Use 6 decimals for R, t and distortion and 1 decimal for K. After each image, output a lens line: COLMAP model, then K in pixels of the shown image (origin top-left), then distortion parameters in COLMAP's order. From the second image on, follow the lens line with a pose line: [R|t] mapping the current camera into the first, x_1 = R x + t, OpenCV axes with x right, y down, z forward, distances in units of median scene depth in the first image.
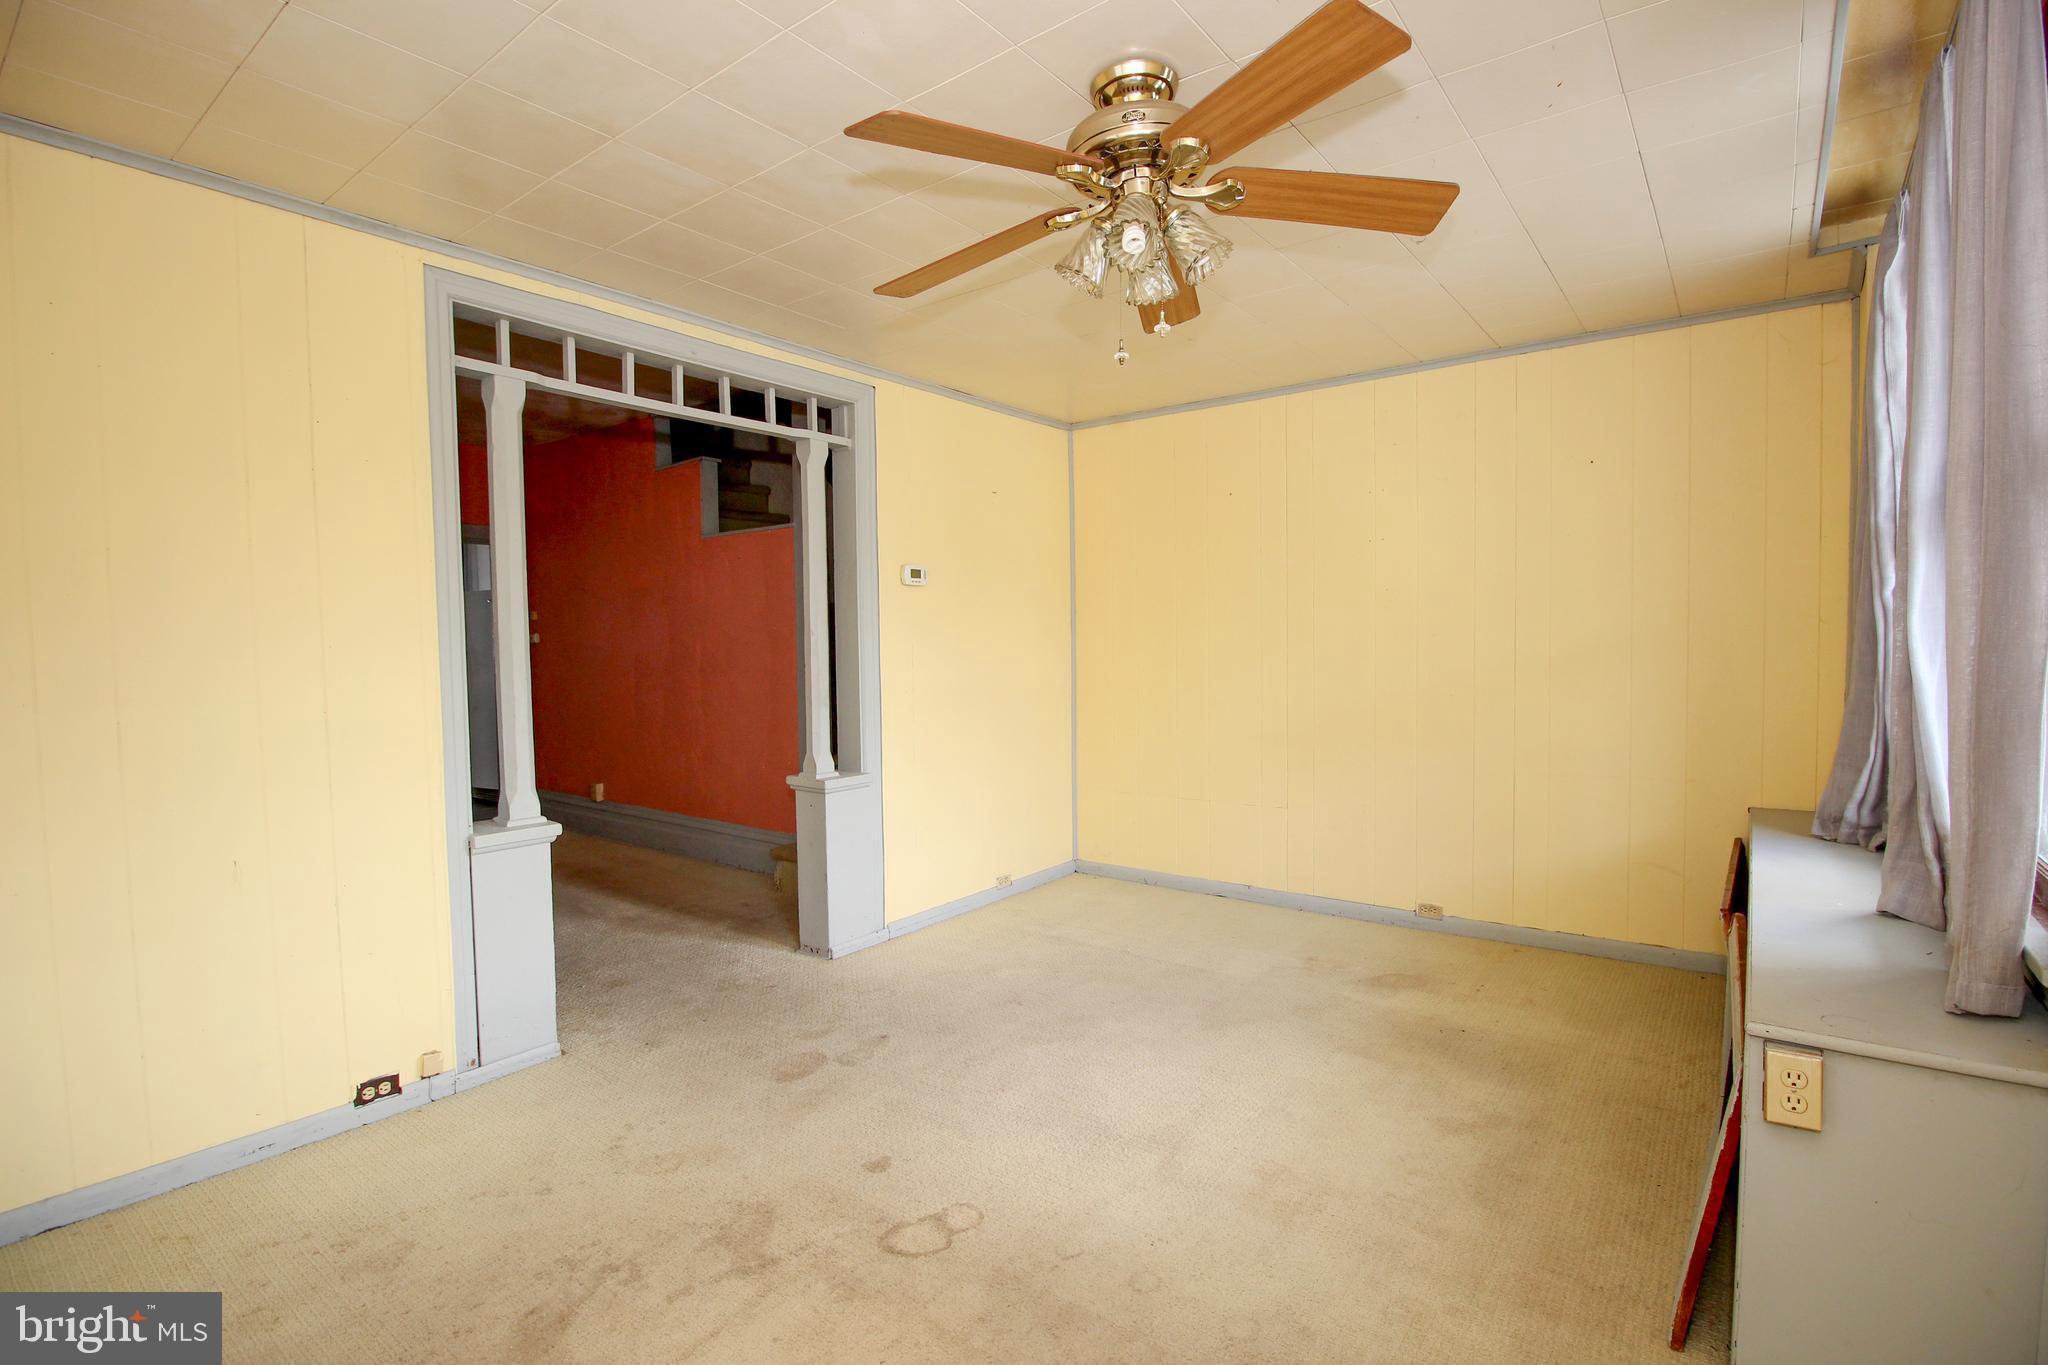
lens RADIAL K [[986.3, 0, 1024.0], [0, 986.3, 682.5], [0, 0, 1]] dist [0.017832, -0.024738]
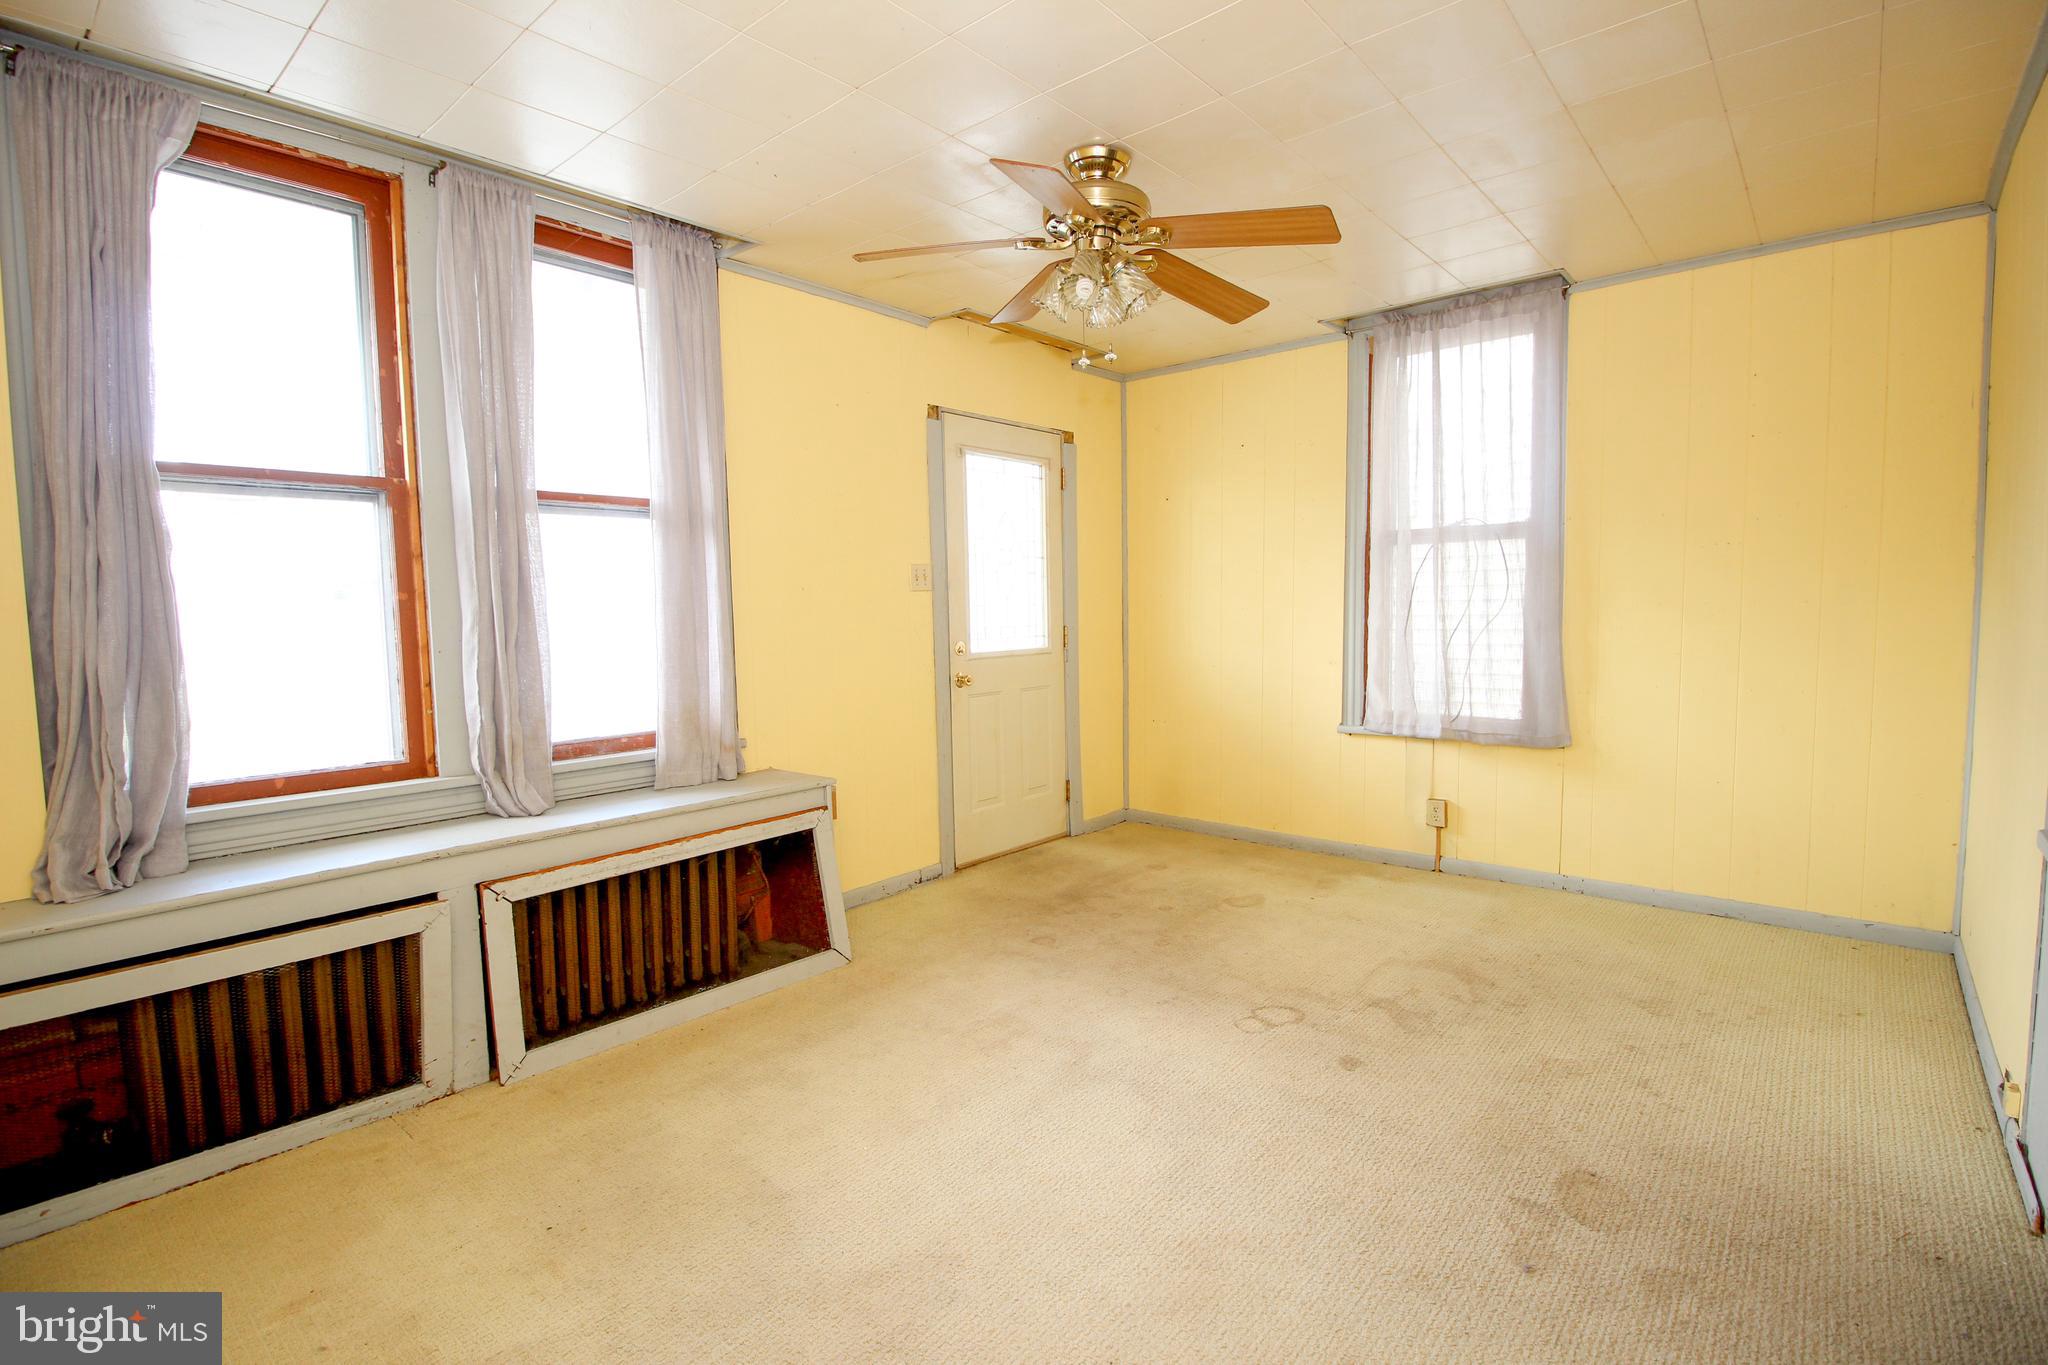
lens RADIAL K [[986.3, 0, 1024.0], [0, 986.3, 682.5], [0, 0, 1]] dist [0.017832, -0.024738]
pose [[-0.997939, 0.031074, 0.056140, 0.150358], [0.037608, 0.992139, 0.119355, -0.074620], [-0.051989, 0.121220, -0.991263, 2.285008]]
